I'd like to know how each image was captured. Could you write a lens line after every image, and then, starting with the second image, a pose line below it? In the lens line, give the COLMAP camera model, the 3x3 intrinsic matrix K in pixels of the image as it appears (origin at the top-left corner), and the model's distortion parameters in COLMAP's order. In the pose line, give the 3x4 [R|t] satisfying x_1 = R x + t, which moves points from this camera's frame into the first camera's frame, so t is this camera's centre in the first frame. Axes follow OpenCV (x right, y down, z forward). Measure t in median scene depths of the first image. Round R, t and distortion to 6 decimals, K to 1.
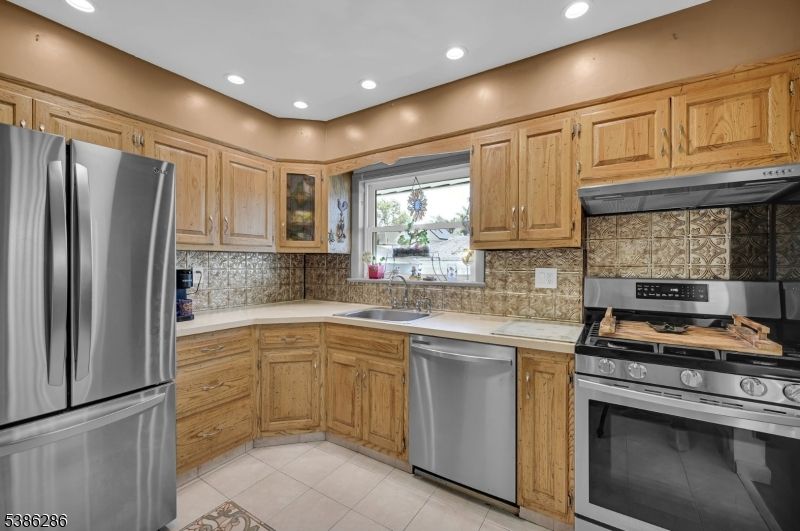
lens RADIAL K [[323.8, 0, 403.2], [0, 323.8, 264.4], [0, 0, 1]] dist [0.000062, -0.000071]
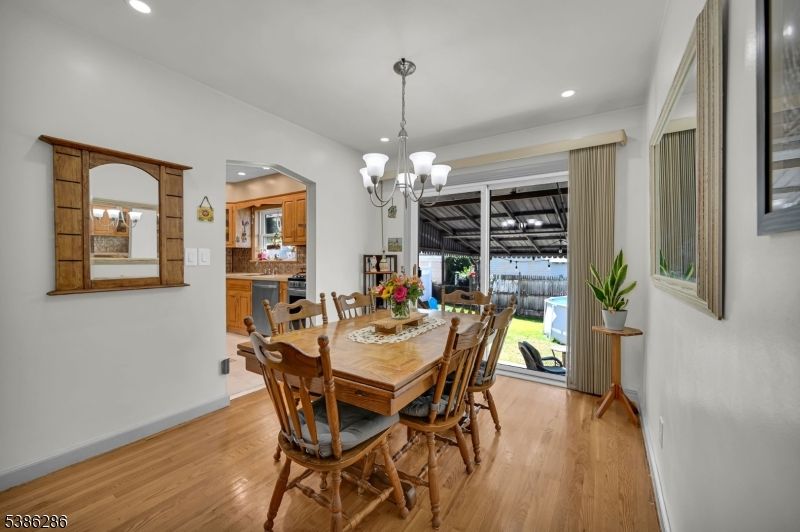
lens RADIAL K [[319.6, 0, 402.2], [0, 319.6, 265.0], [0, 0, 1]] dist [-0.000217, -0.000175]
pose [[0.999860, 0.000615, -0.016743, 1.083646], [-0.000400, 0.999917, 0.012857, 0.061974], [0.016750, -0.012848, 0.999777, -1.270637]]
